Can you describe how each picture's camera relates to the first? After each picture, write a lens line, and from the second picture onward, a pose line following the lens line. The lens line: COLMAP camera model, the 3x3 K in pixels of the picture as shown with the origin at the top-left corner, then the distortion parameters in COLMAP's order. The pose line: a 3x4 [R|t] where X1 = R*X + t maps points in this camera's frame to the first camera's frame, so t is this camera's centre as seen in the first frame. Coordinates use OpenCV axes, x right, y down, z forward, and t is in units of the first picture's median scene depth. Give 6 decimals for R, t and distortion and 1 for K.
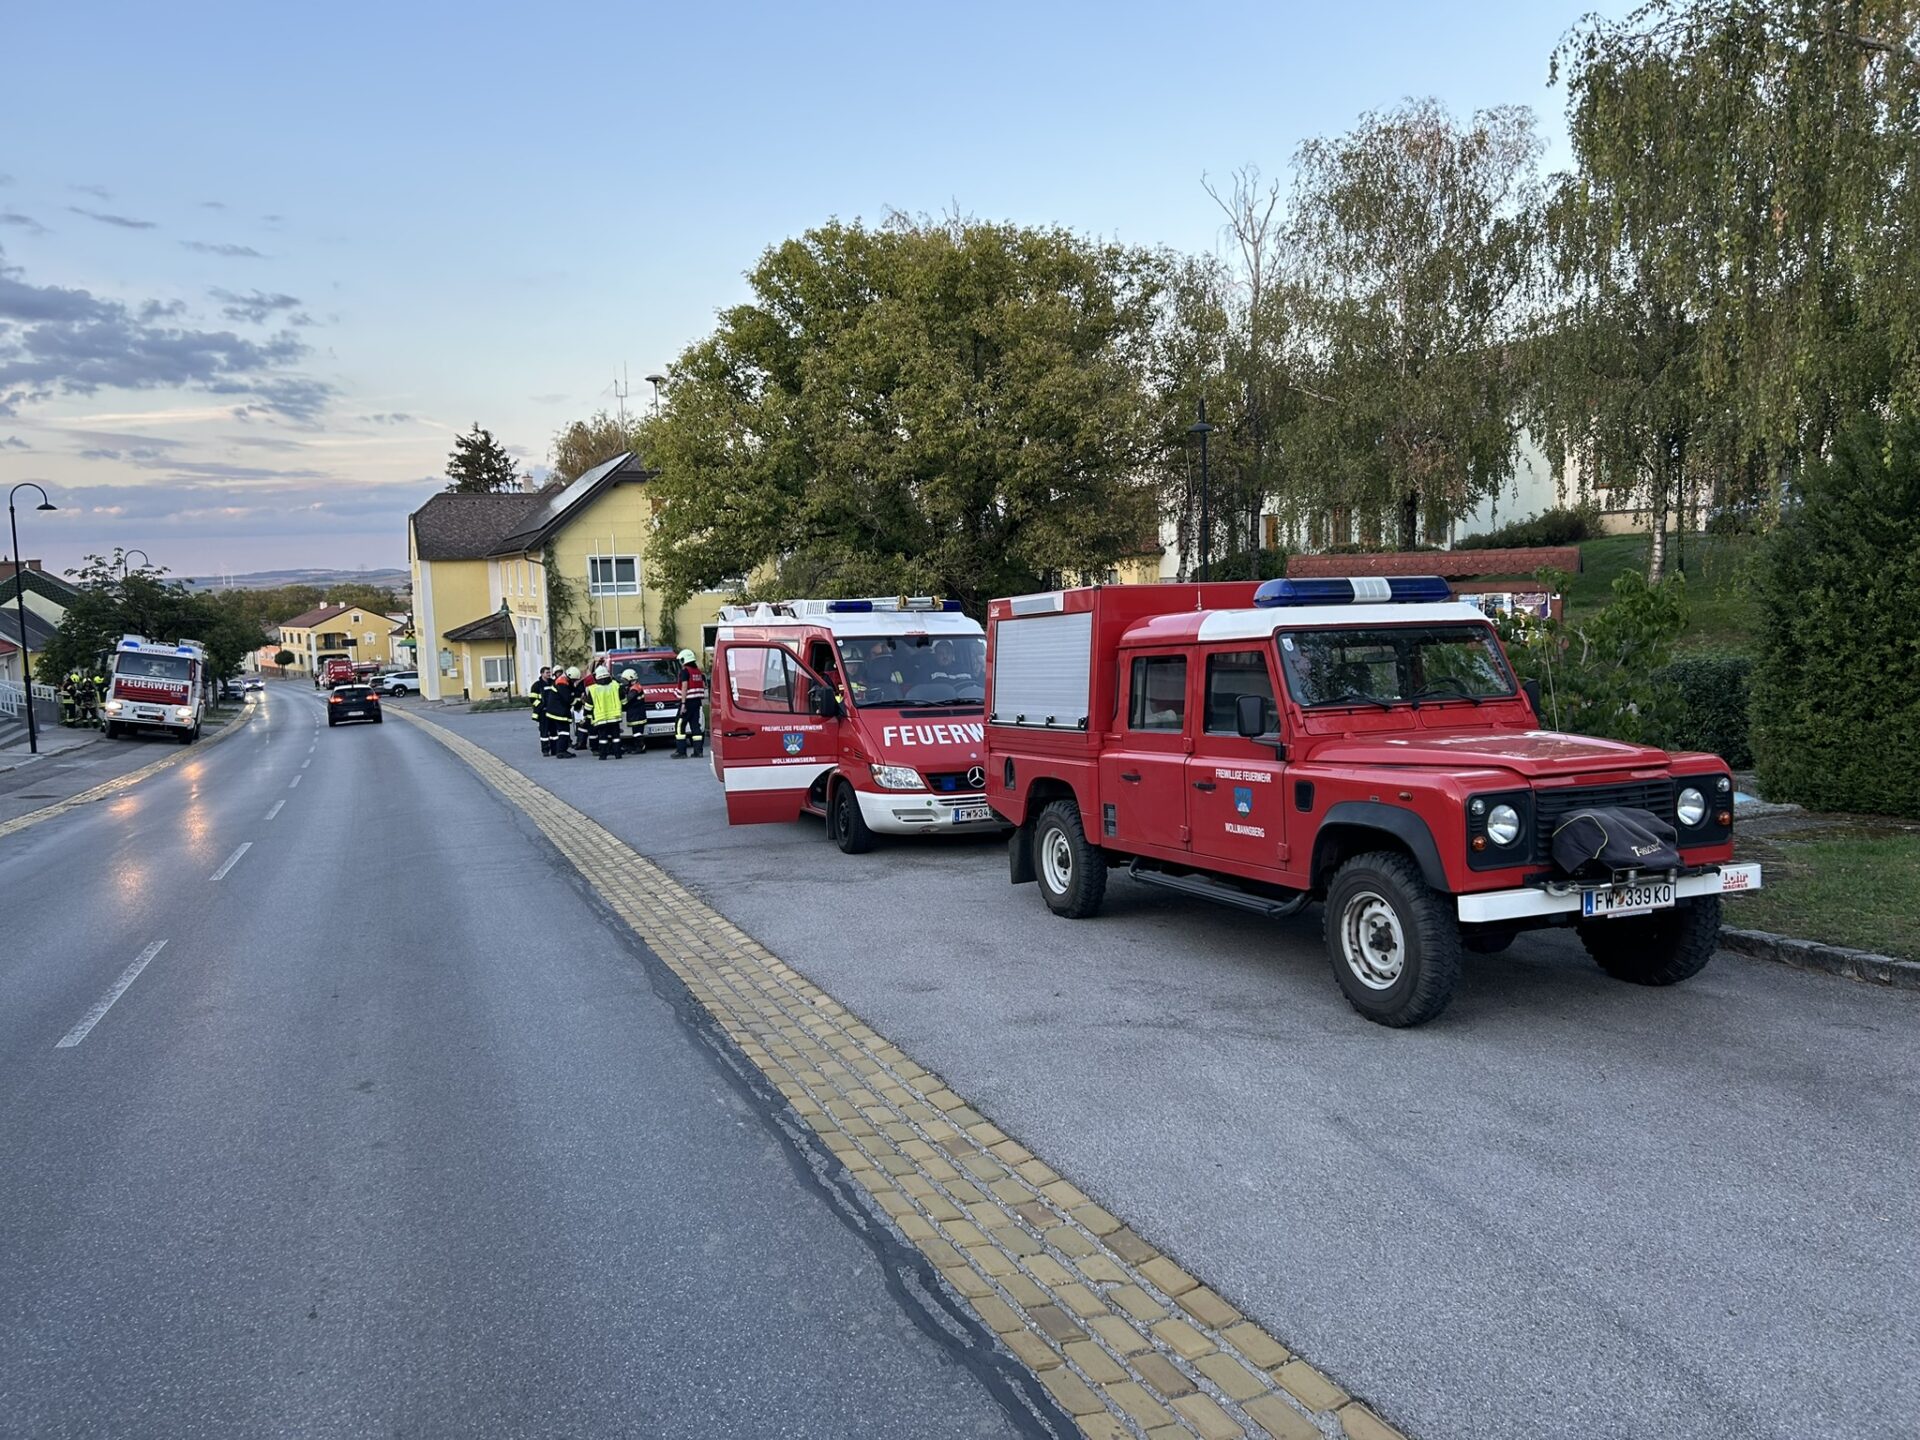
lens RADIAL K [[1424.3, 0, 949.7], [0, 1424.3, 737.9], [0, 0, 1]] dist [0.036187, -0.045355]
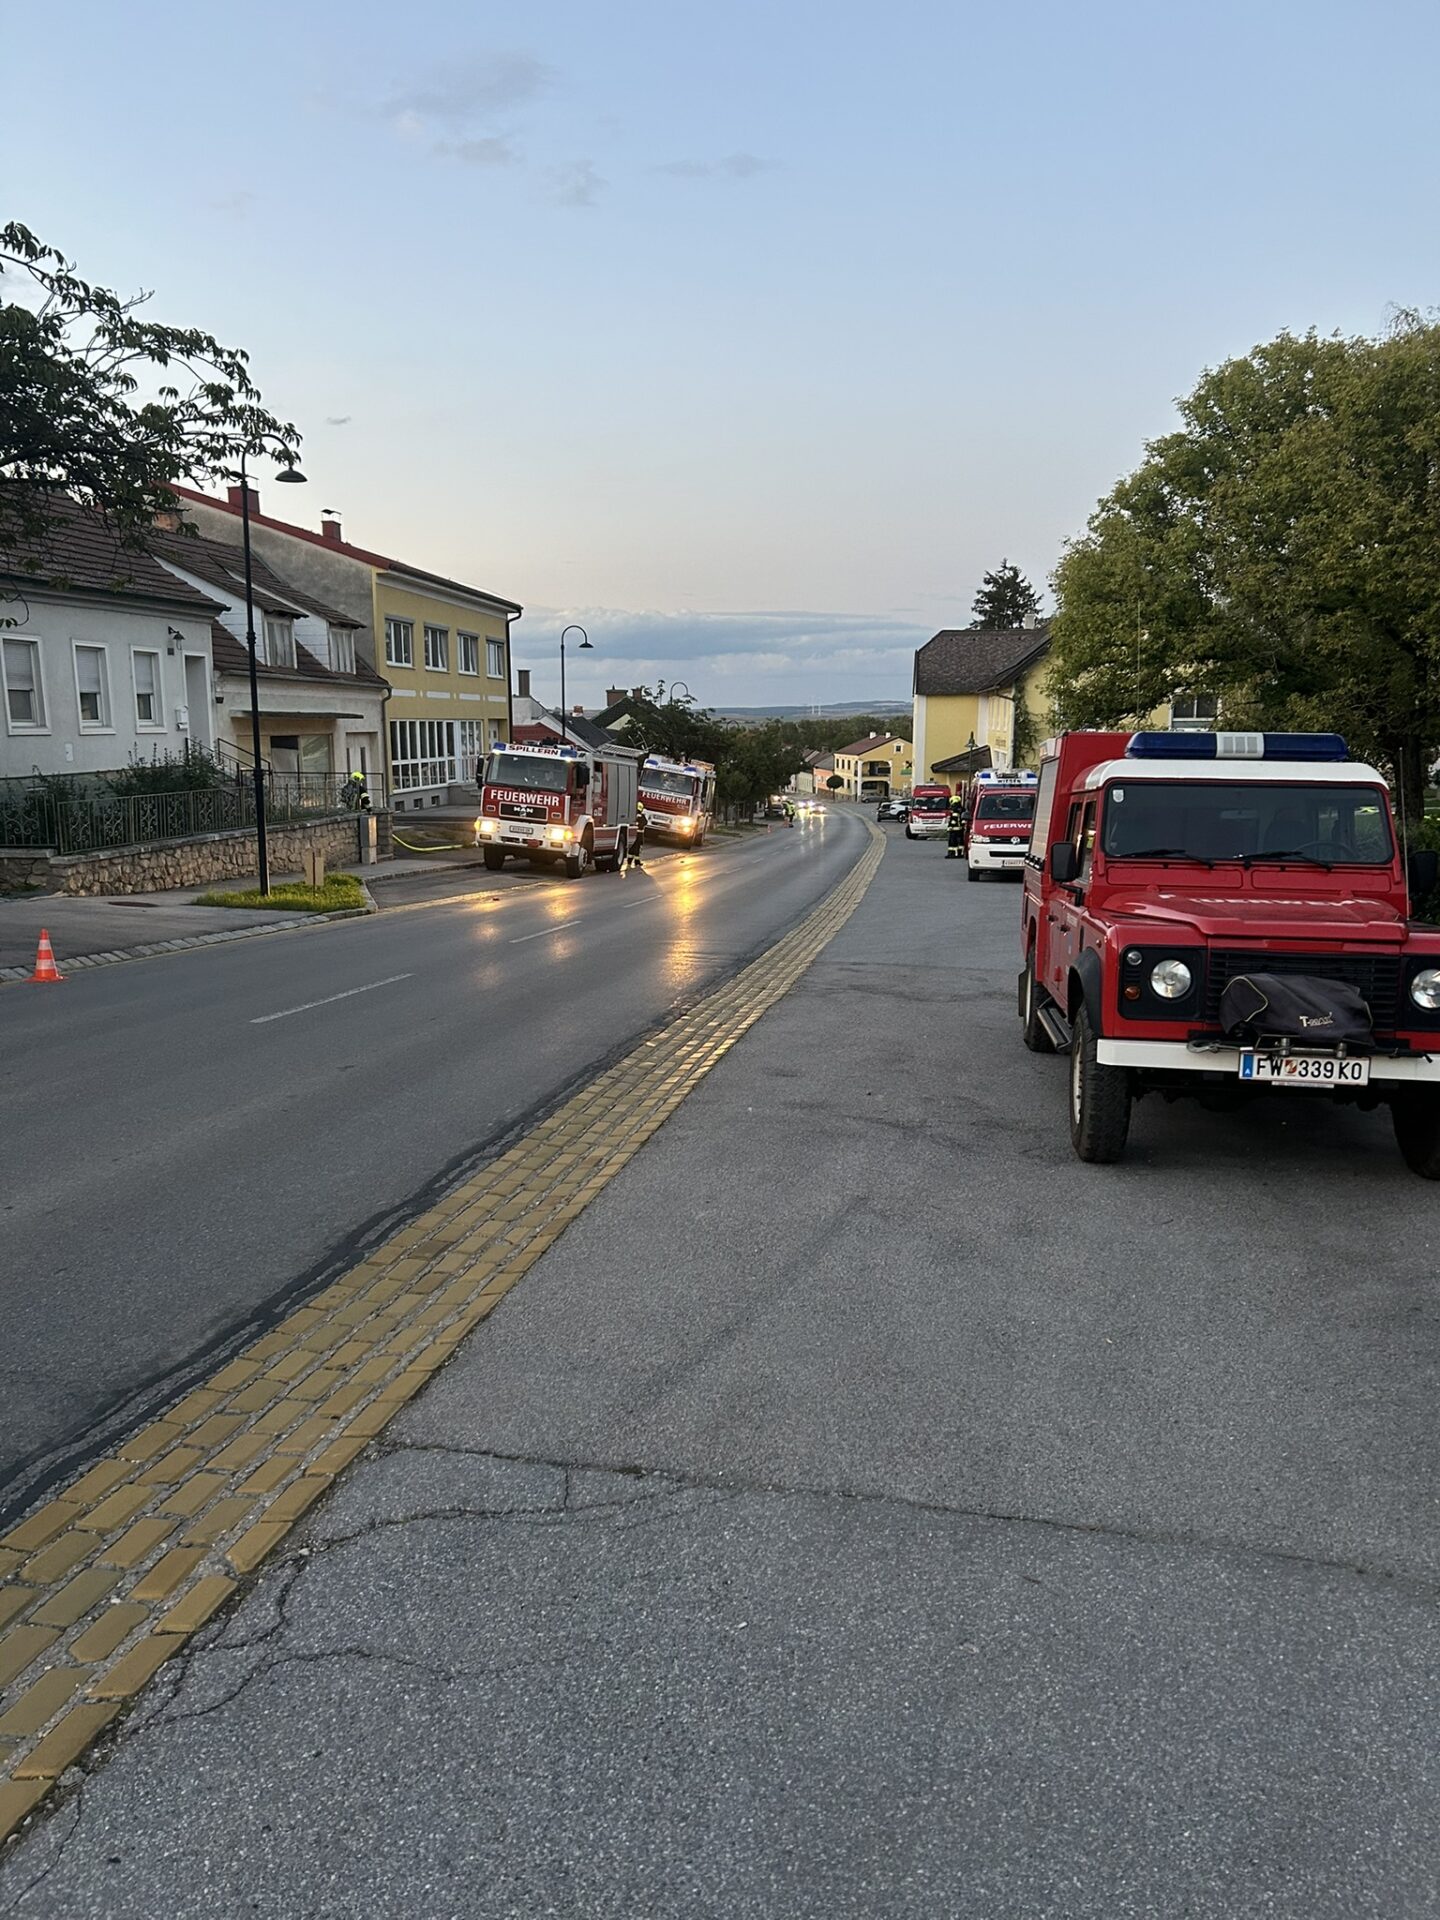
lens RADIAL K [[1424.3, 0, 715.0], [0, 1424.3, 966.7], [0, 0, 1]] dist [0.036187, -0.045355]
pose [[0.860324, 0.111245, -0.497461, 0.110791], [-0.079227, 0.993218, 0.085091, -0.001668], [0.503553, -0.033794, 0.863303, -0.008645]]
